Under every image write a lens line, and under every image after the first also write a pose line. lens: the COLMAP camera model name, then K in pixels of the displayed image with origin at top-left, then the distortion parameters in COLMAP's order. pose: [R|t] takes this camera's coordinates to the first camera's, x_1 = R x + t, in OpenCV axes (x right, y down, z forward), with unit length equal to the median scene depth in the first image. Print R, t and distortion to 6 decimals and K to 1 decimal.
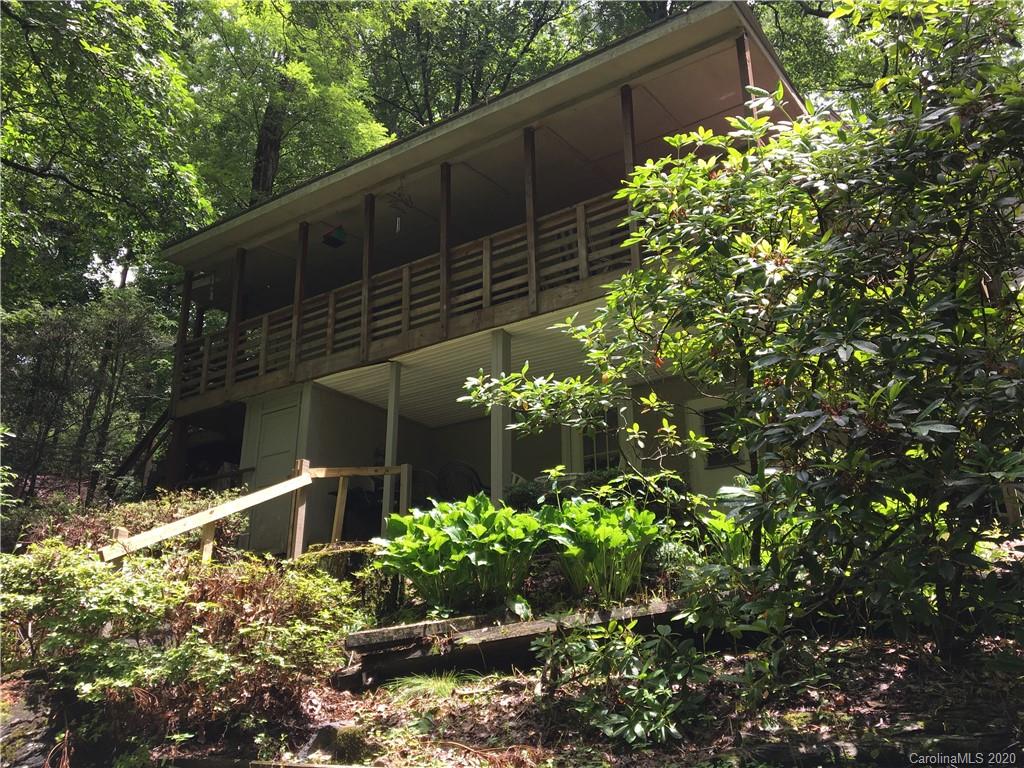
lens RADIAL K [[864.5, 0, 513.0], [0, 864.5, 379.1], [0, 0, 1]] dist [0.084400, -0.112616]
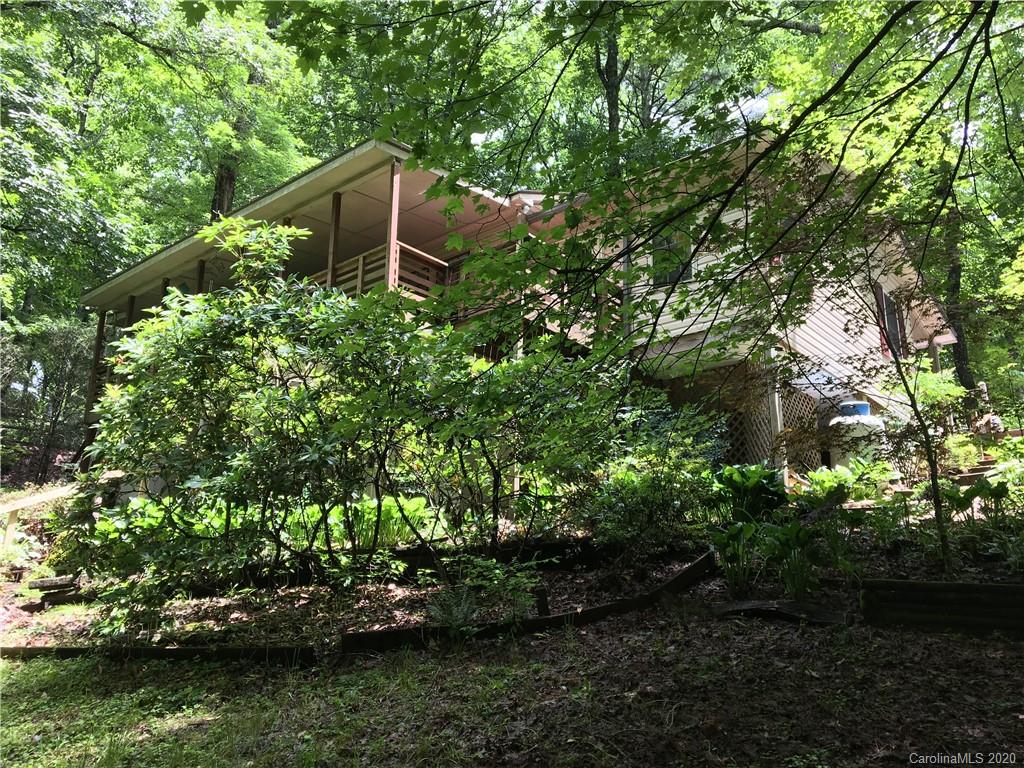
lens RADIAL K [[862.9, 0, 512.0], [0, 862.9, 384.0], [0, 0, 1]] dist [0.095275, -0.123686]
pose [[0.992372, -0.013913, -0.122490, 0.878539], [0.020812, 0.998257, 0.055230, -0.158838], [0.121508, -0.057358, 0.990932, -0.539023]]
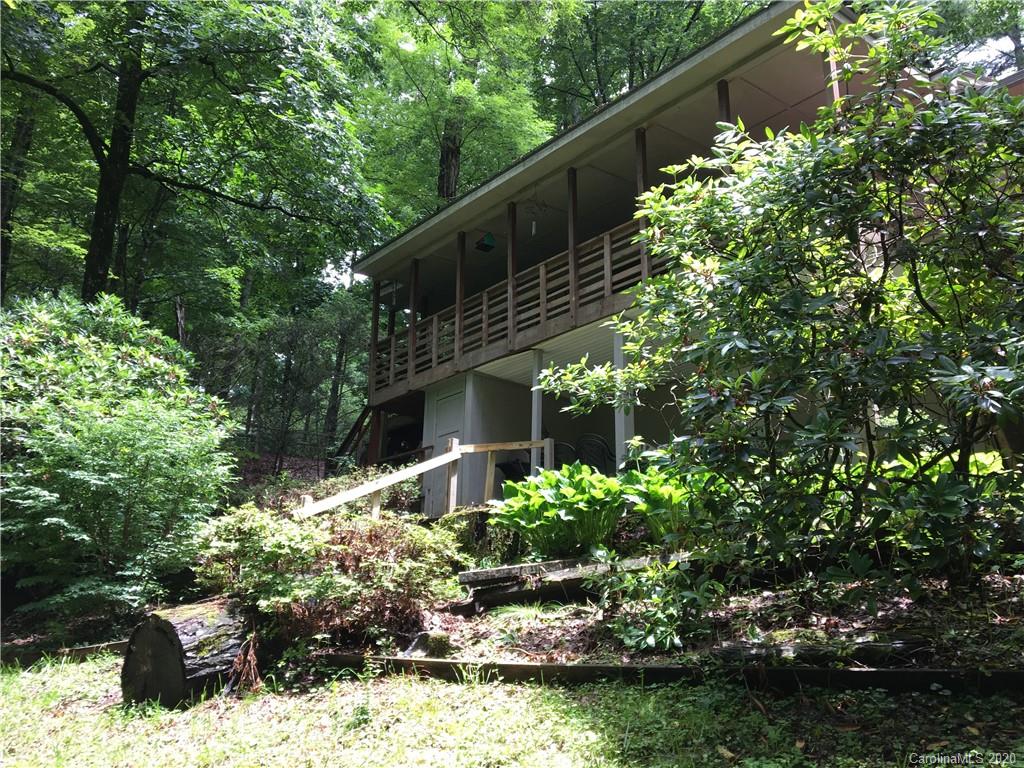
lens RADIAL K [[862.9, 0, 512.0], [0, 862.9, 384.0], [0, 0, 1]] dist [0.095275, -0.123686]
pose [[0.965042, -0.056248, -0.255988, 0.204834], [0.066530, 0.997281, 0.031677, -0.021280], [0.253511, -0.047601, 0.966161, -0.190125]]
